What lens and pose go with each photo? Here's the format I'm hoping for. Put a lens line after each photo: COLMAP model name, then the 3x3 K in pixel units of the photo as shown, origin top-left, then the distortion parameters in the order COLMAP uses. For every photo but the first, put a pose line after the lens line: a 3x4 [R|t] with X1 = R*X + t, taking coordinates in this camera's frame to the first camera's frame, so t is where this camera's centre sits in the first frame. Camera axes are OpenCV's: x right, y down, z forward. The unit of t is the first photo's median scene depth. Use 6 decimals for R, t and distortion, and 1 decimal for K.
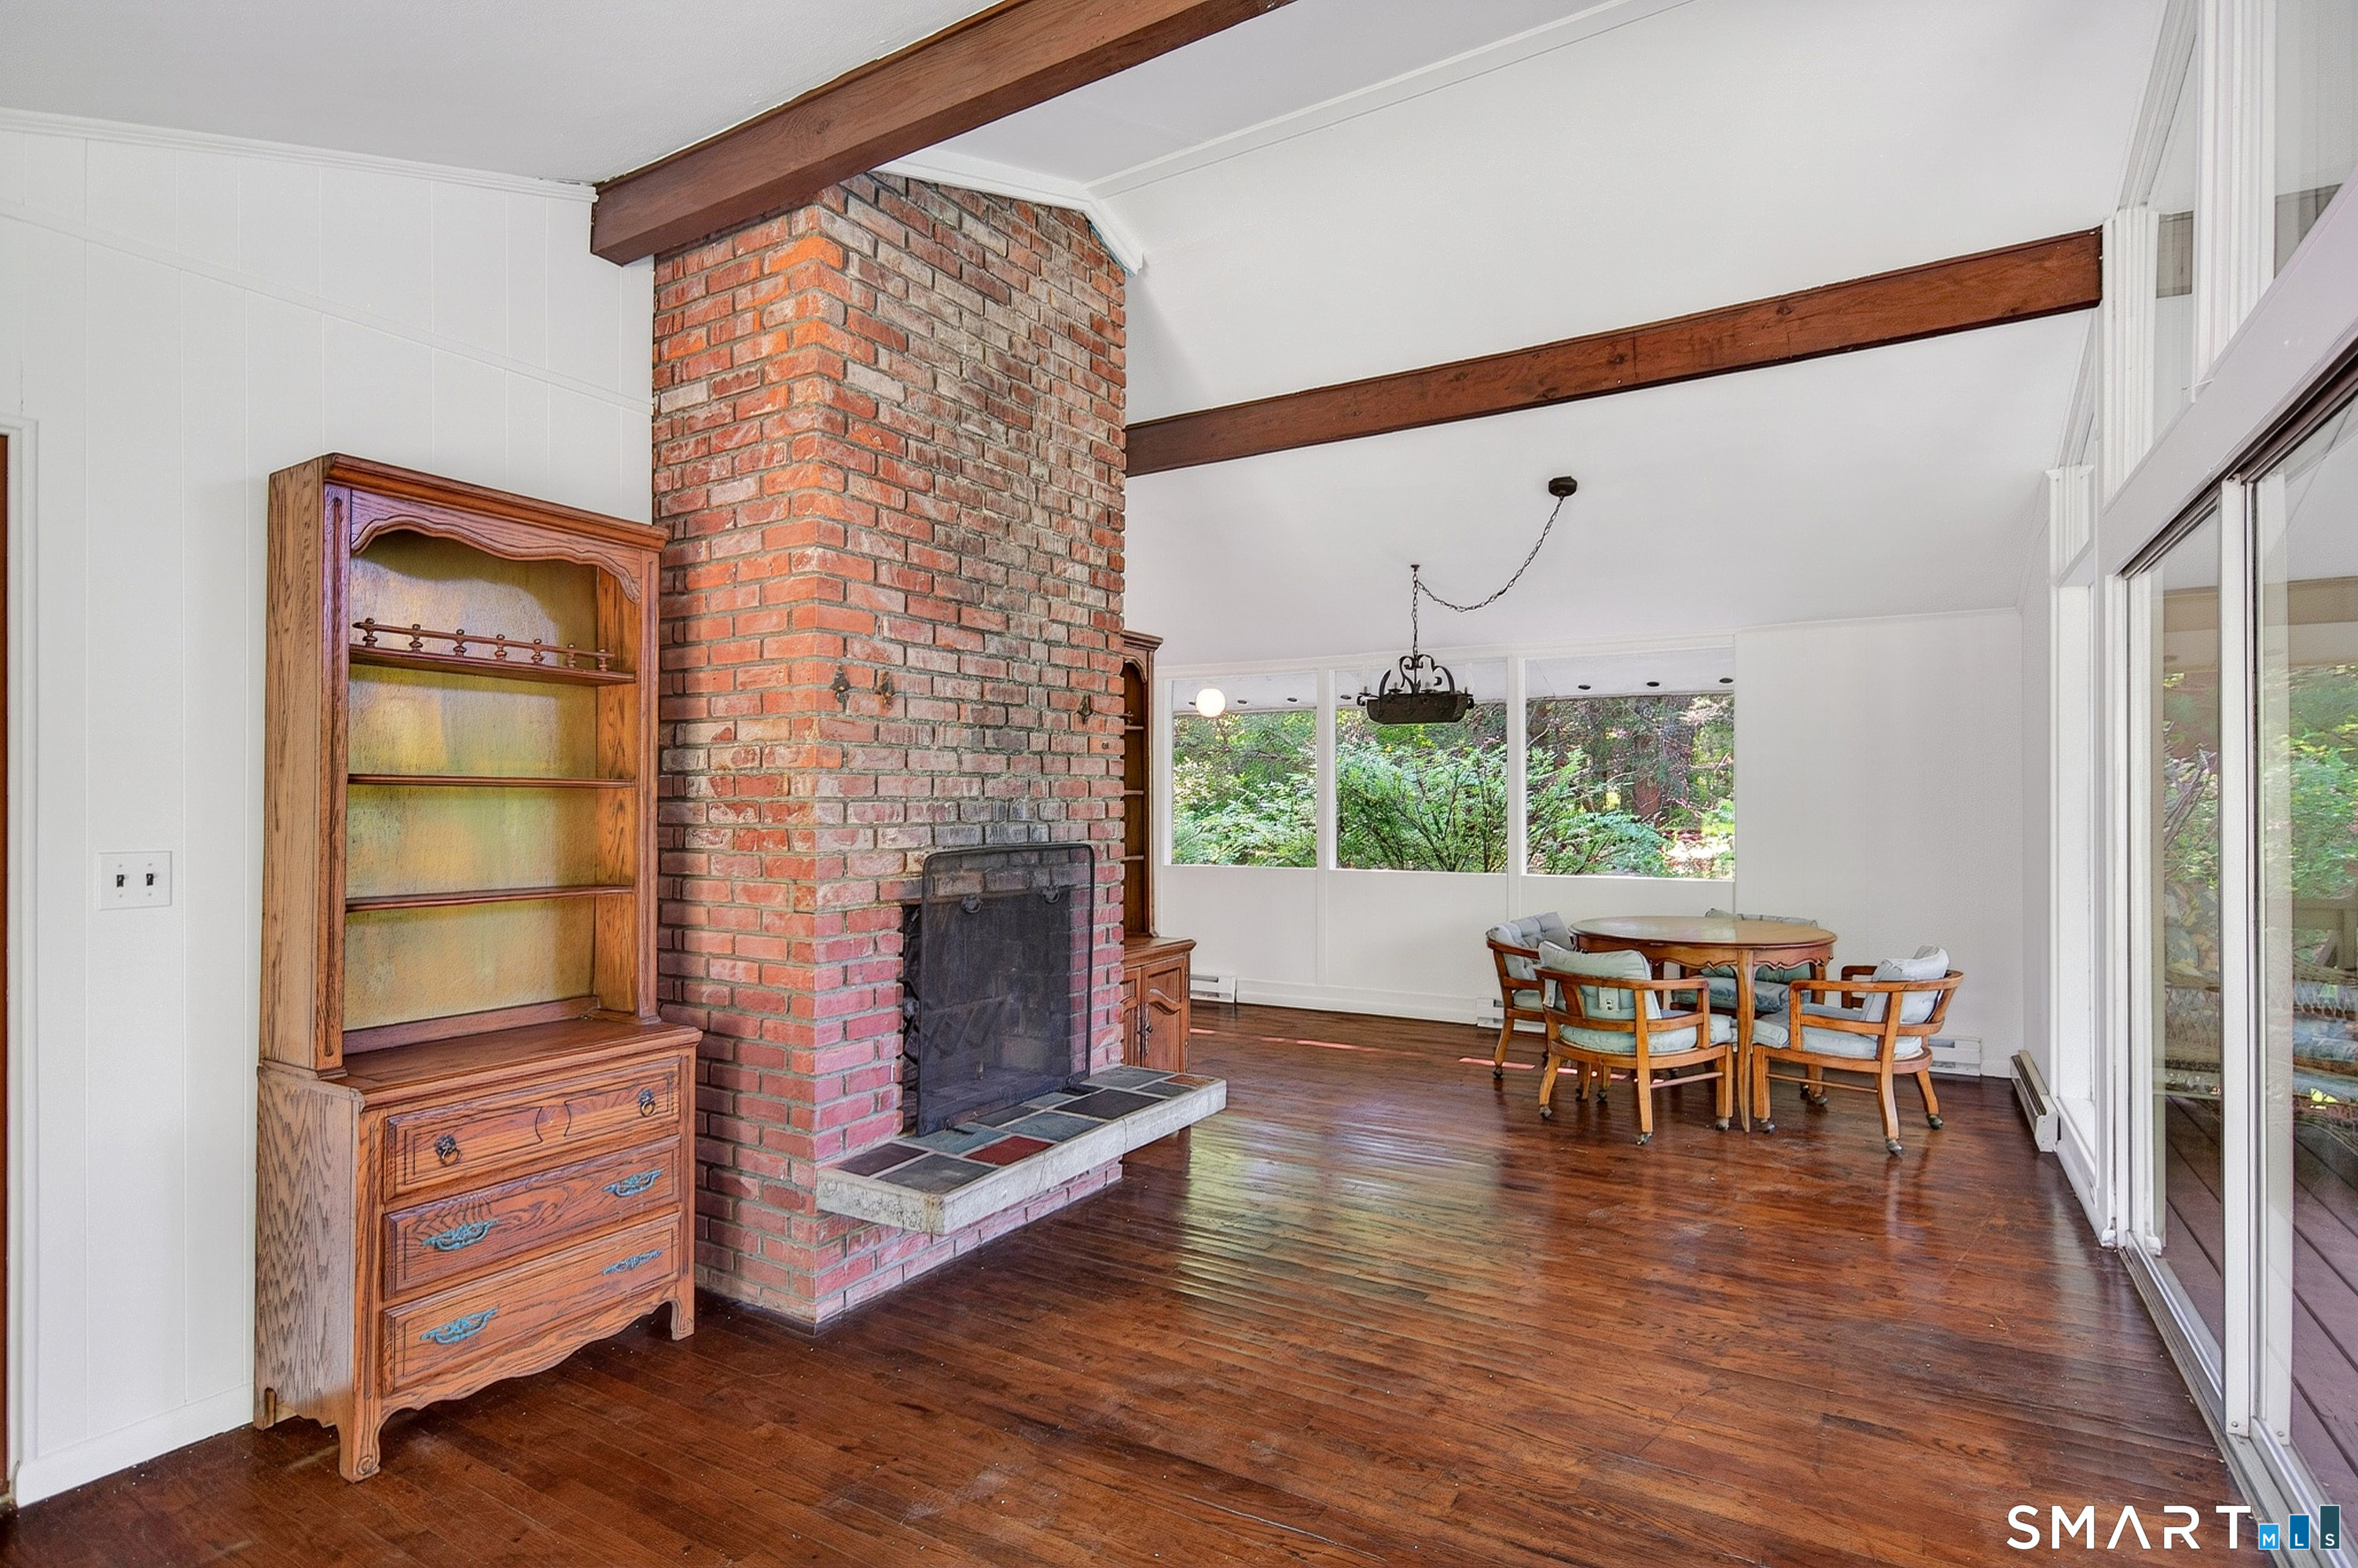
lens RADIAL K [[1168.4, 0, 1175.1], [0, 1168.4, 788.5], [0, 0, 1]] dist [-0.004106, -0.000341]
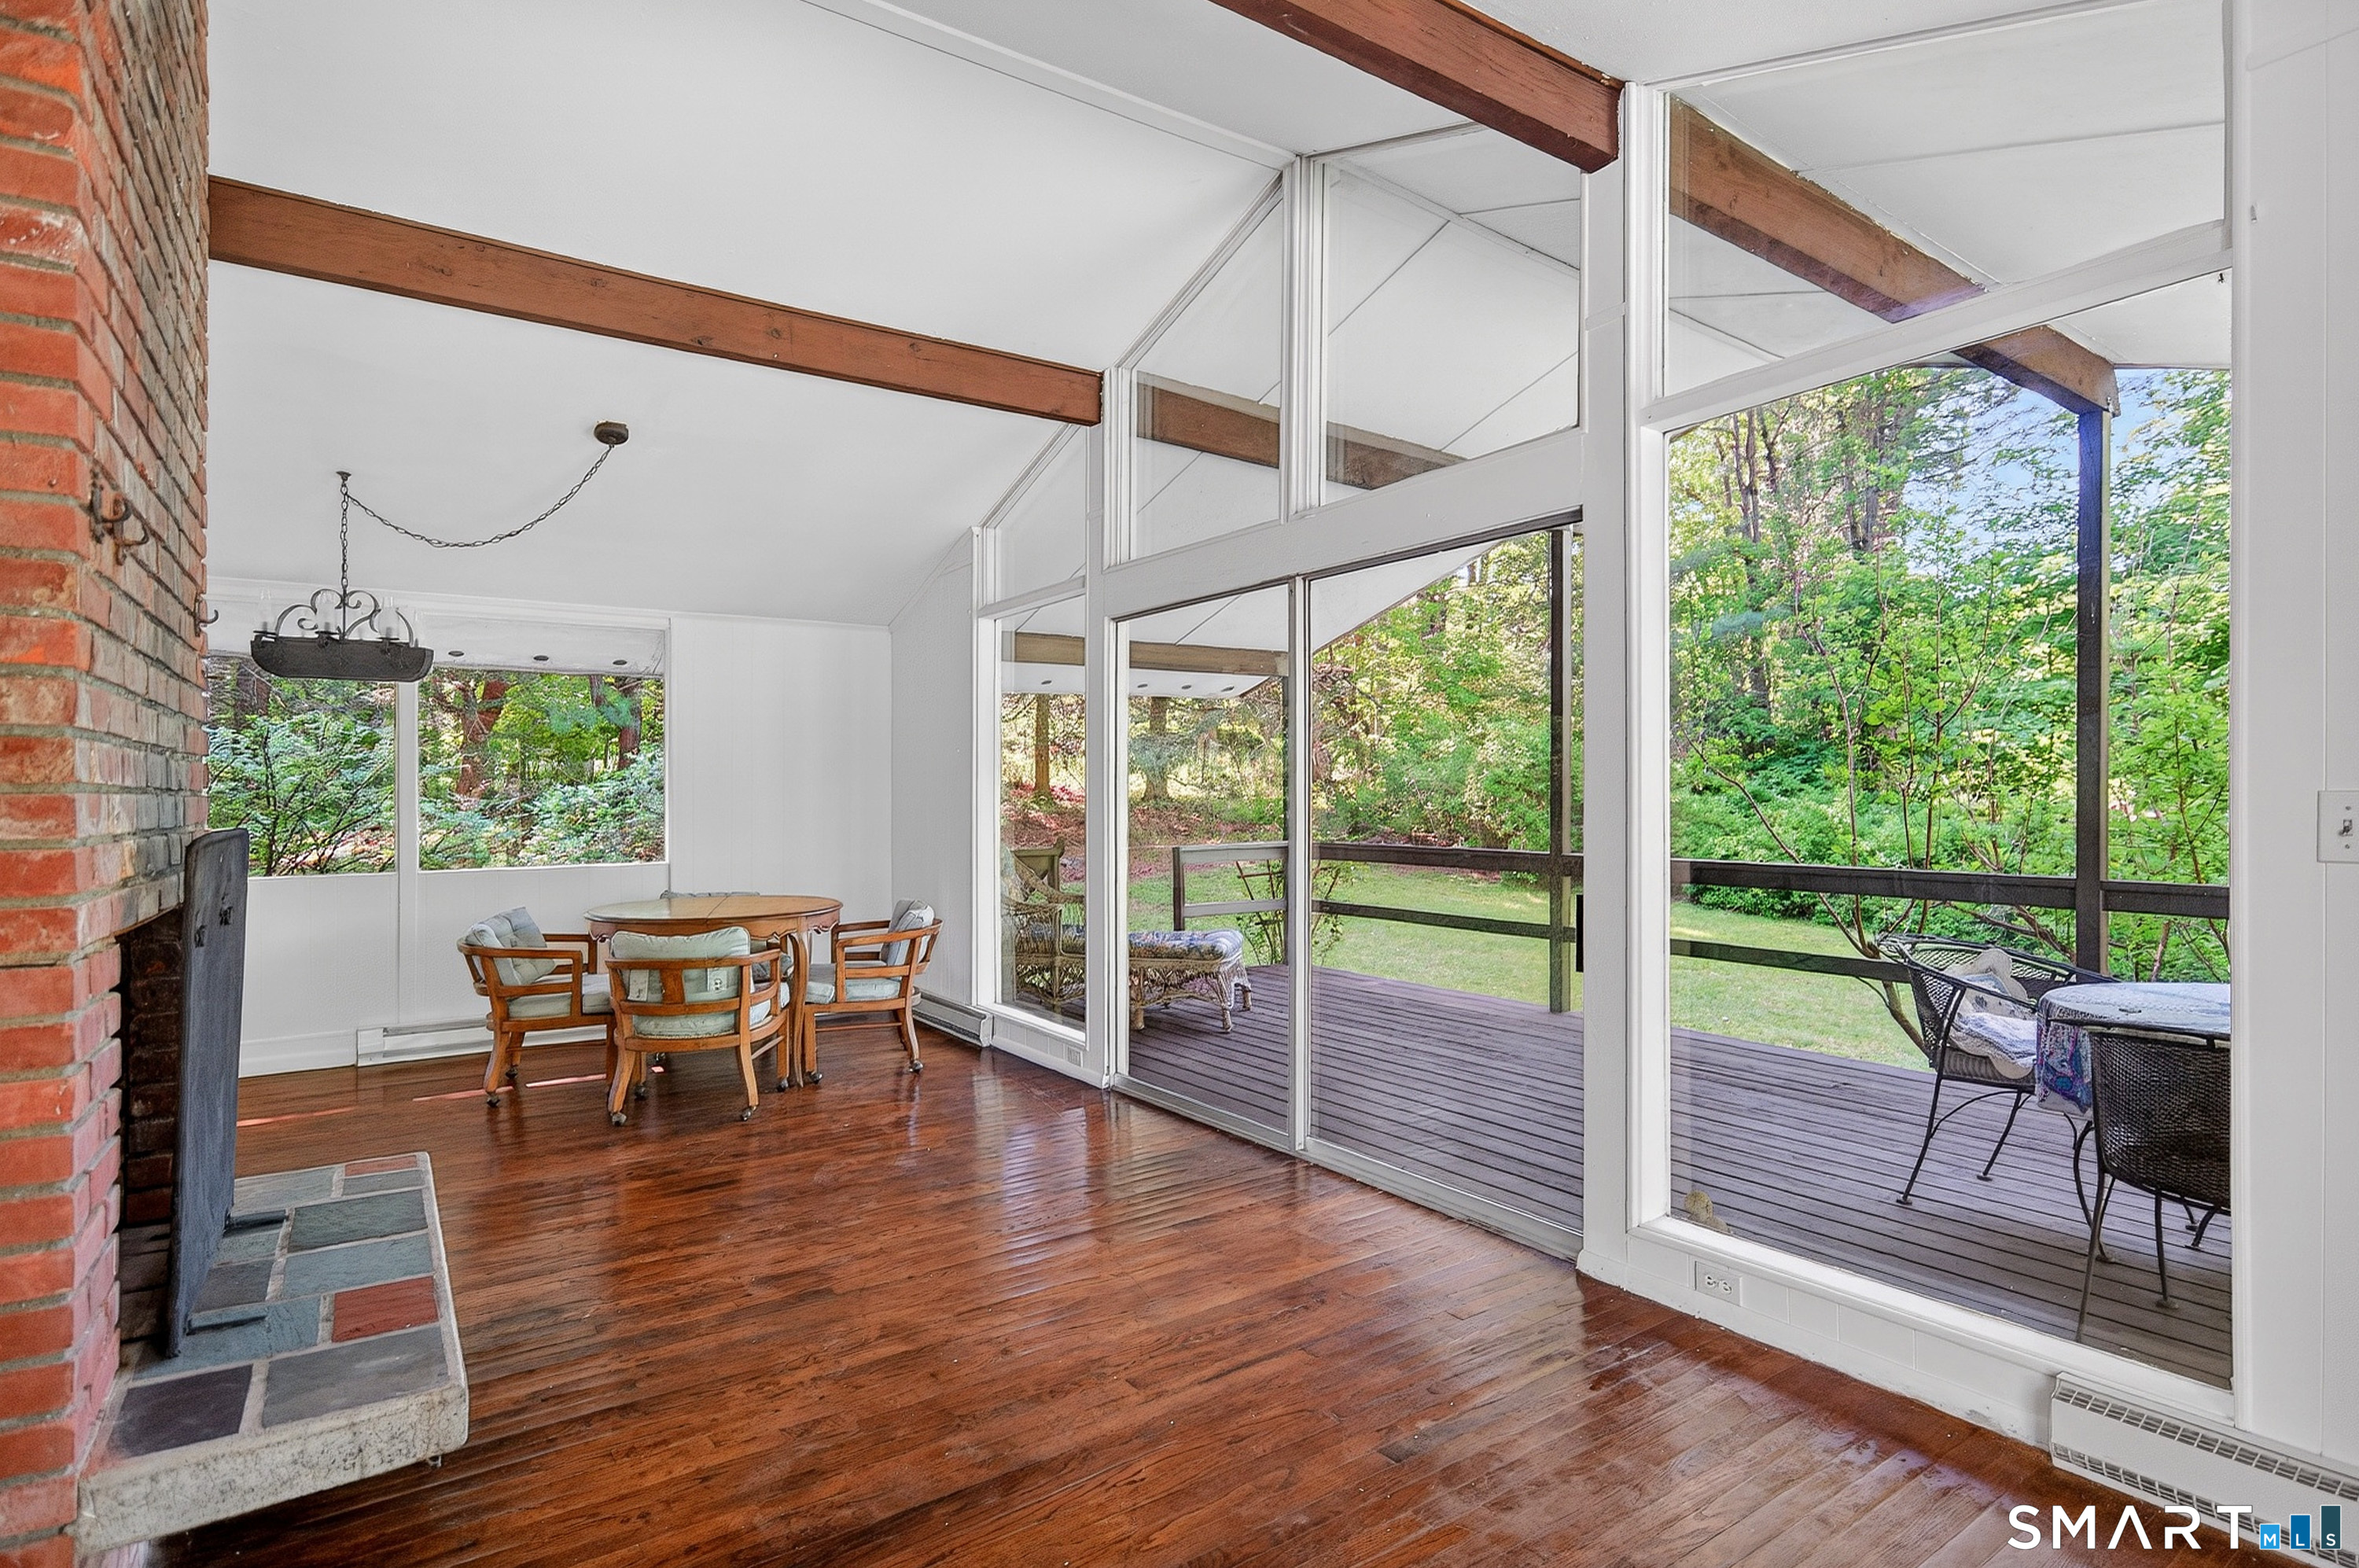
lens RADIAL K [[1193.8, 0, 1163.2], [0, 1193.8, 798.6], [0, 0, 1]] dist [-0.003747, 0.000022]
pose [[0.414385, -0.005103, 0.910087, -0.411521], [-0.000377, 0.999983, 0.005779, 0.025400], [-0.910101, -0.002737, 0.414376, 0.269848]]
